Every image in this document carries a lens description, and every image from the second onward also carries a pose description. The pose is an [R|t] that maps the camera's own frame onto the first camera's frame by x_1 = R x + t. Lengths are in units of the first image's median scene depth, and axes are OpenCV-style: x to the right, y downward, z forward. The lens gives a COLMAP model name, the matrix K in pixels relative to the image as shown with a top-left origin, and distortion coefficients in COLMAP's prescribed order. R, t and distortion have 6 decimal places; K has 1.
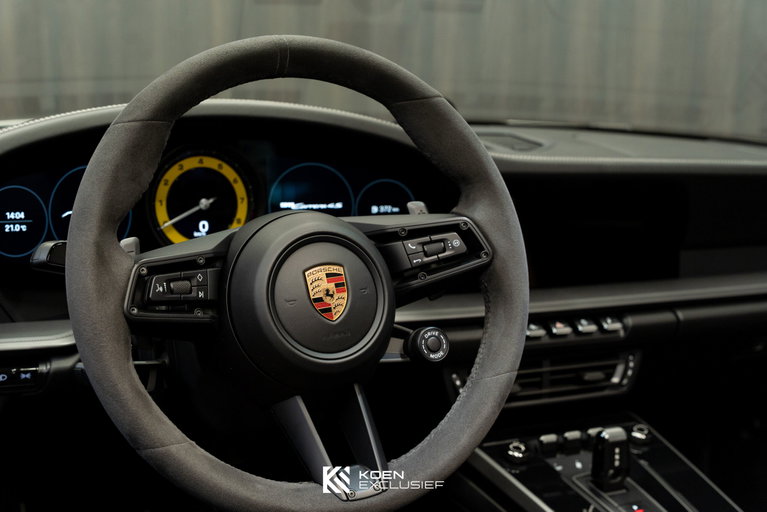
lens RADIAL K [[1156.7, 0, 383.5], [0, 1156.7, 256.0], [0, 0, 1]] dist [-0.018881, -0.013539]
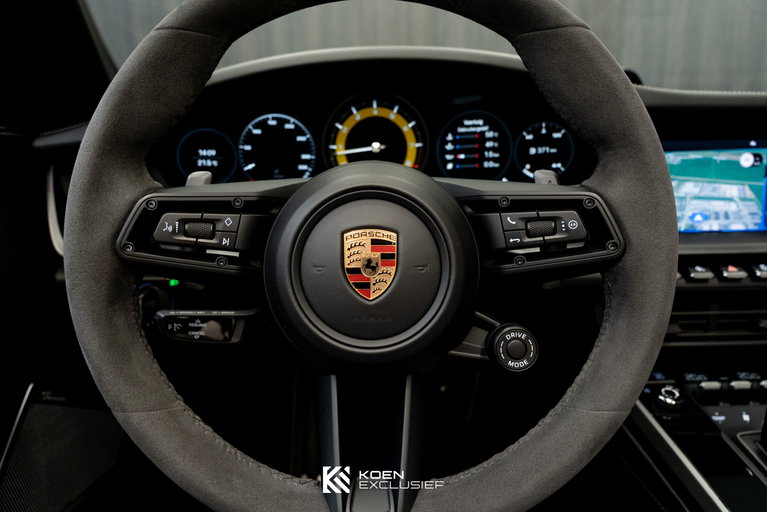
lens RADIAL K [[497.0, 0, 383.5], [0, 497.0, 256.0], [0, 0, 1]] dist [-0.018048, -0.001331]
pose [[0.877262, 0.166568, -0.450184, 0.106912], [-0.128007, 0.985079, 0.115035, -0.012897], [0.462628, -0.043289, 0.885495, 0.677613]]
